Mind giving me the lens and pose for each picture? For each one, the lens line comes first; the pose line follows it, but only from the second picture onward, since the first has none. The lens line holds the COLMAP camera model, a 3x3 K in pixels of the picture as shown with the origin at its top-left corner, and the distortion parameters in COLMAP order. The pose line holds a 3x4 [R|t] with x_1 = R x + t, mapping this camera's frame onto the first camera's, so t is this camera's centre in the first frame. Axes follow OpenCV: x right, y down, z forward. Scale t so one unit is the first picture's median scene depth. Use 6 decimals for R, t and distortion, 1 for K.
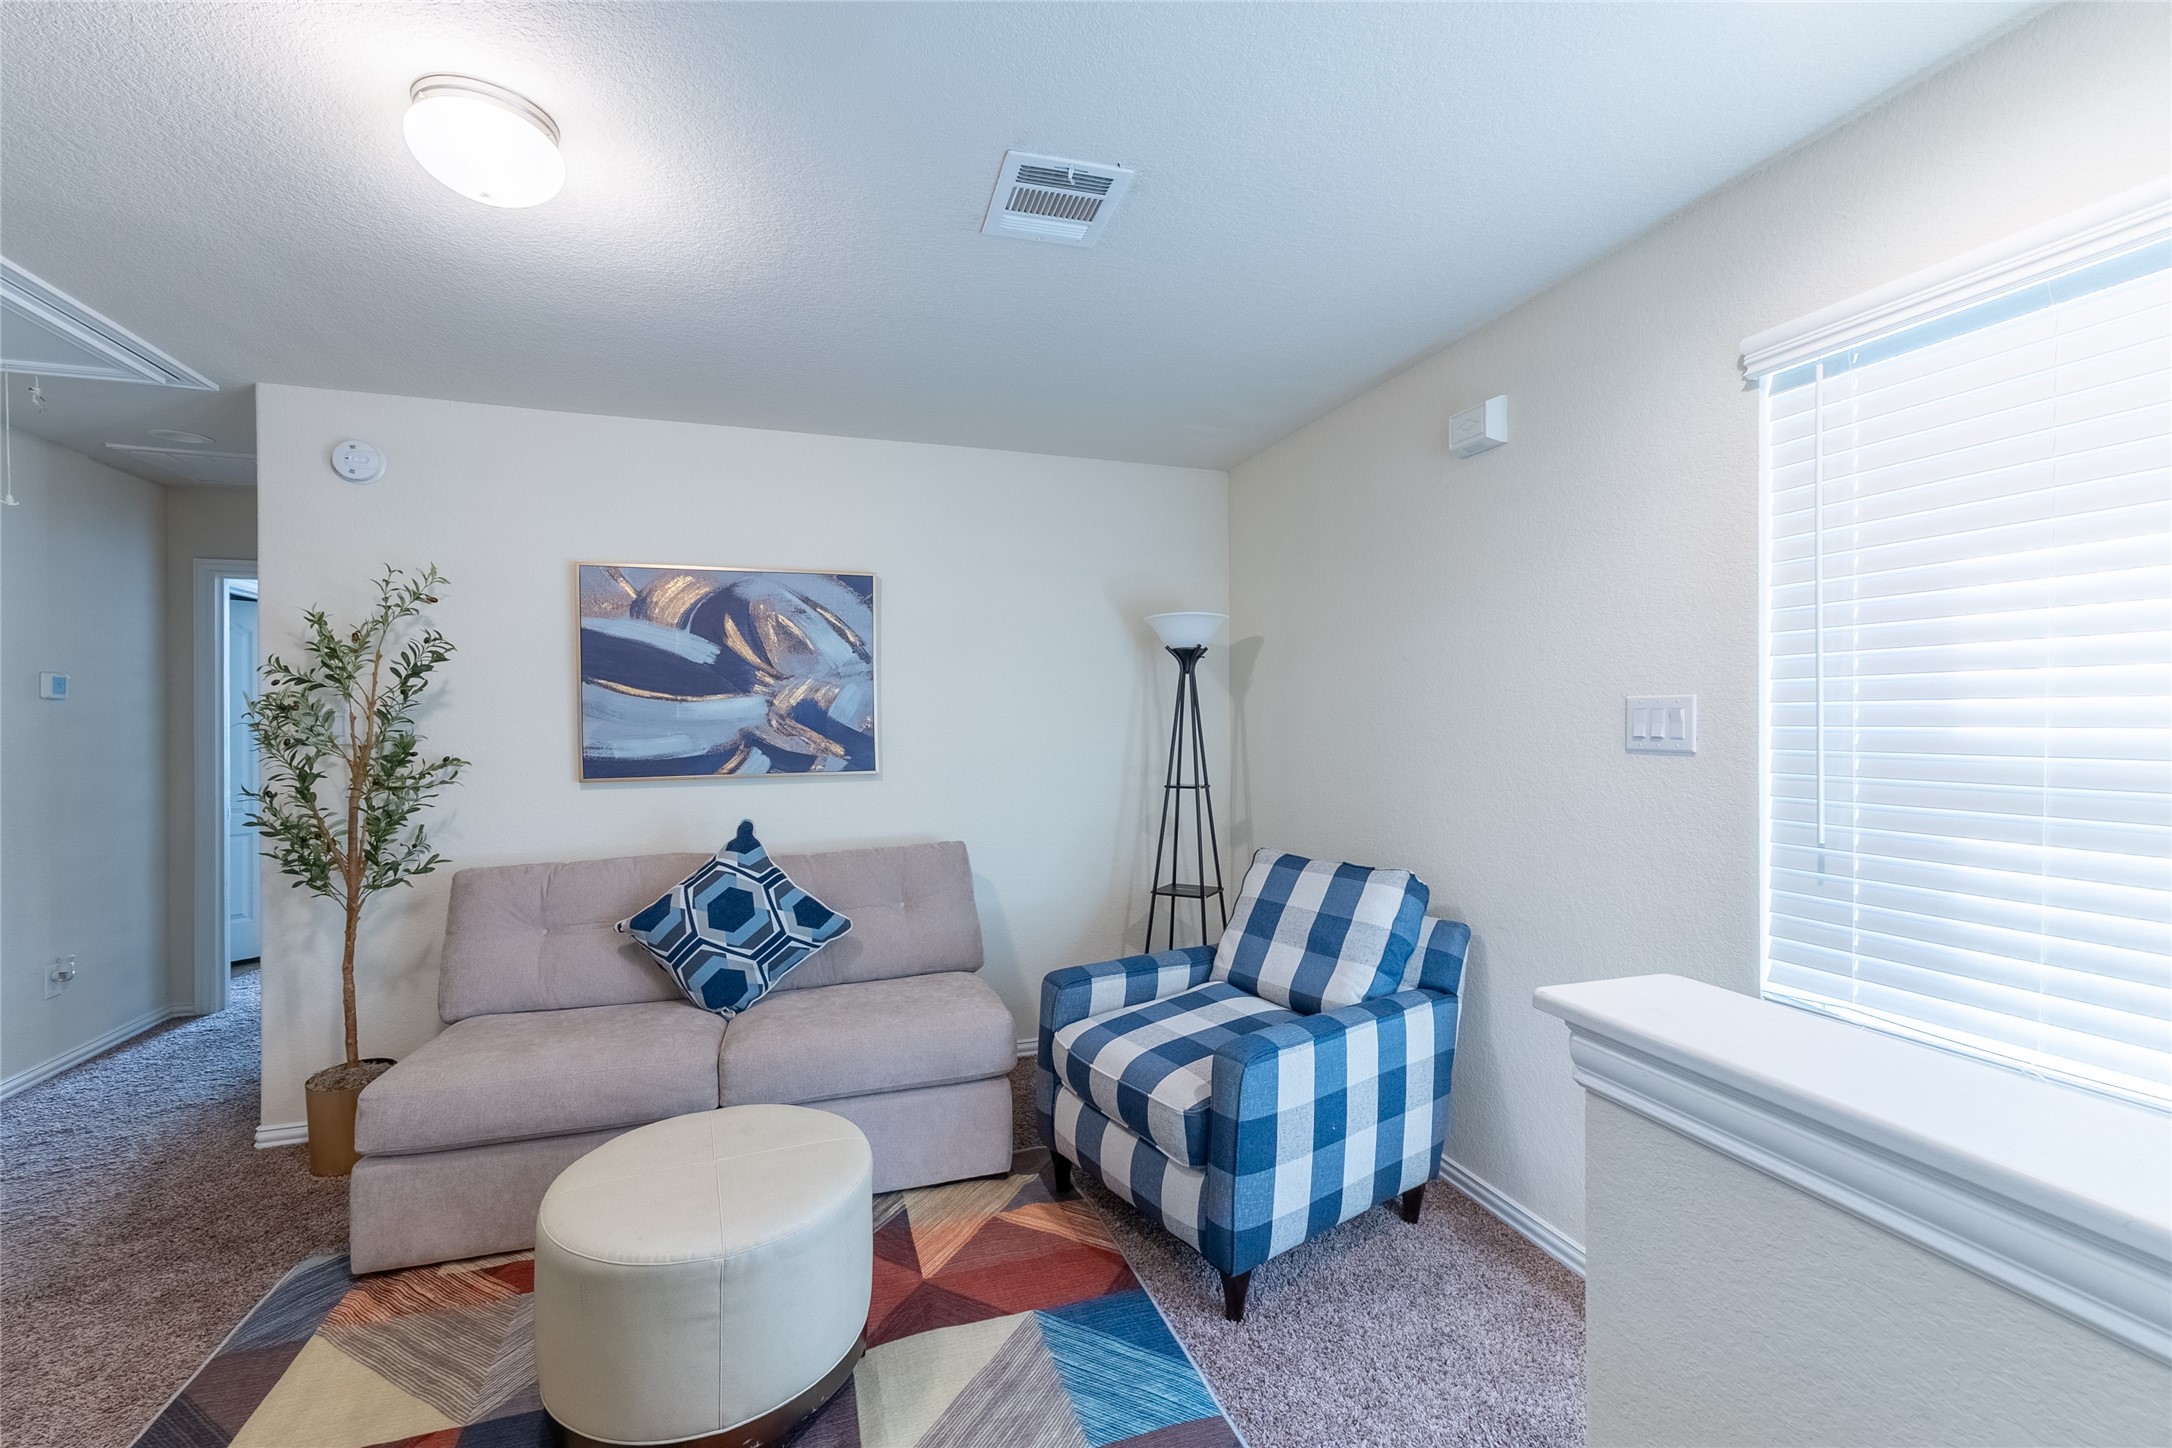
lens RADIAL K [[924.8, 0, 1085.9], [0, 924.8, 720.5], [0, 0, 1]] dist [0.005577, -0.000472]
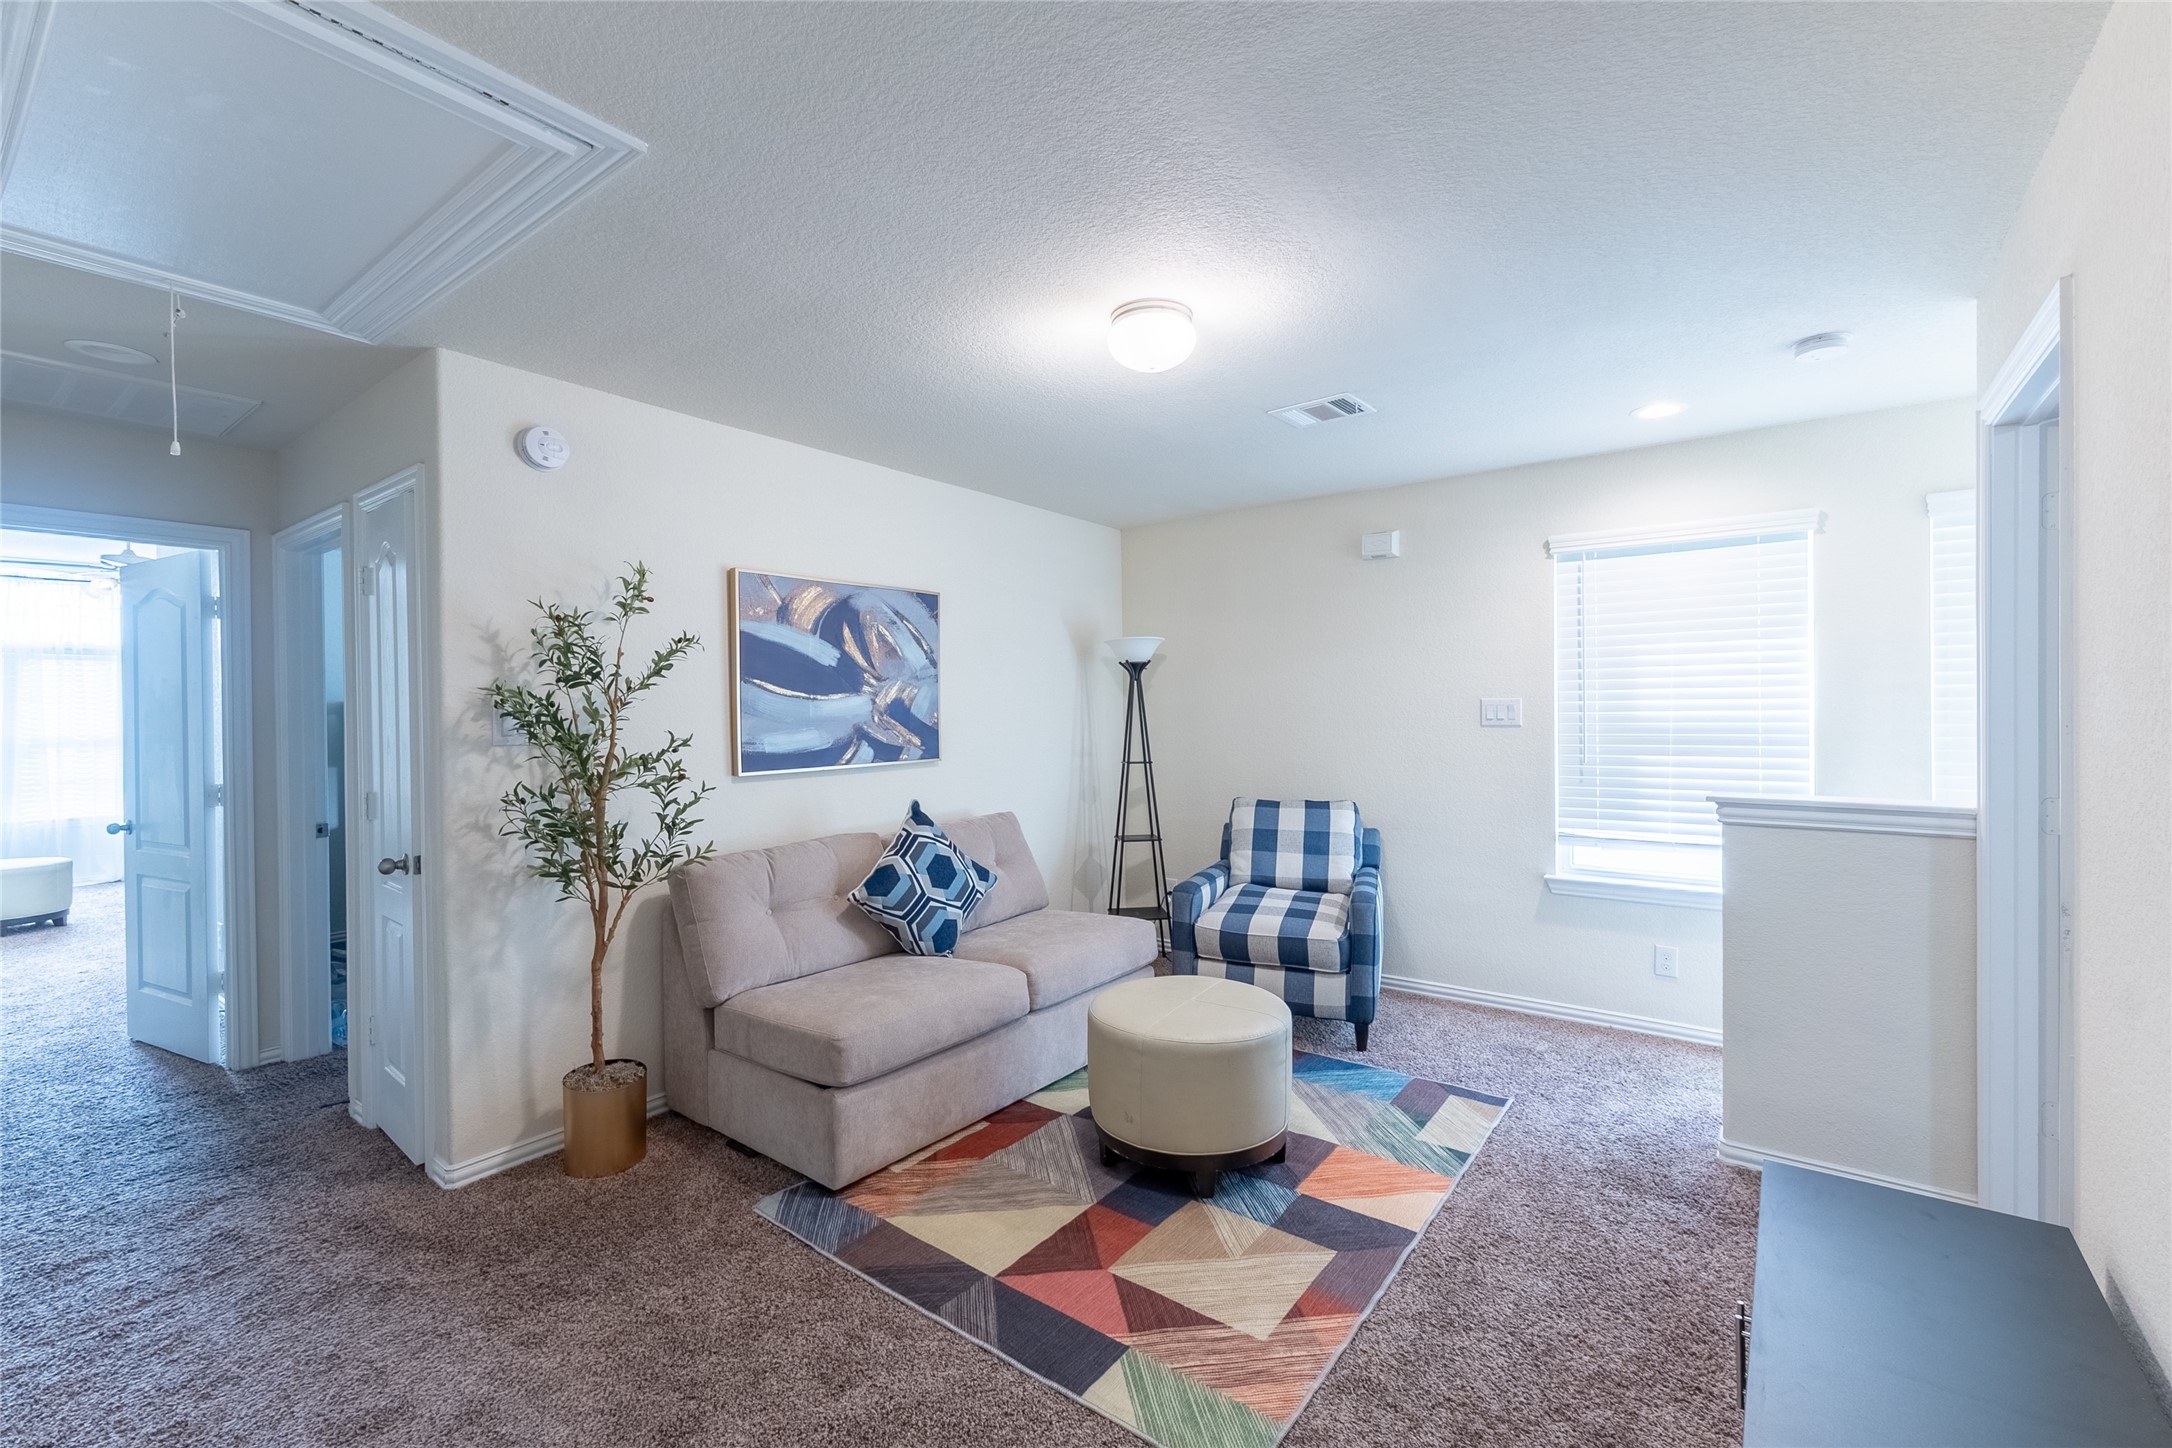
lens RADIAL K [[924.8, 0, 1089.3], [0, 924.8, 719.7], [0, 0, 1]] dist [0.005577, -0.000472]
pose [[0.820395, -0.009952, 0.571710, -0.810967], [0.010032, 0.999945, 0.003010, 0.003090], [-0.571709, 0.003266, 0.820450, -0.095090]]
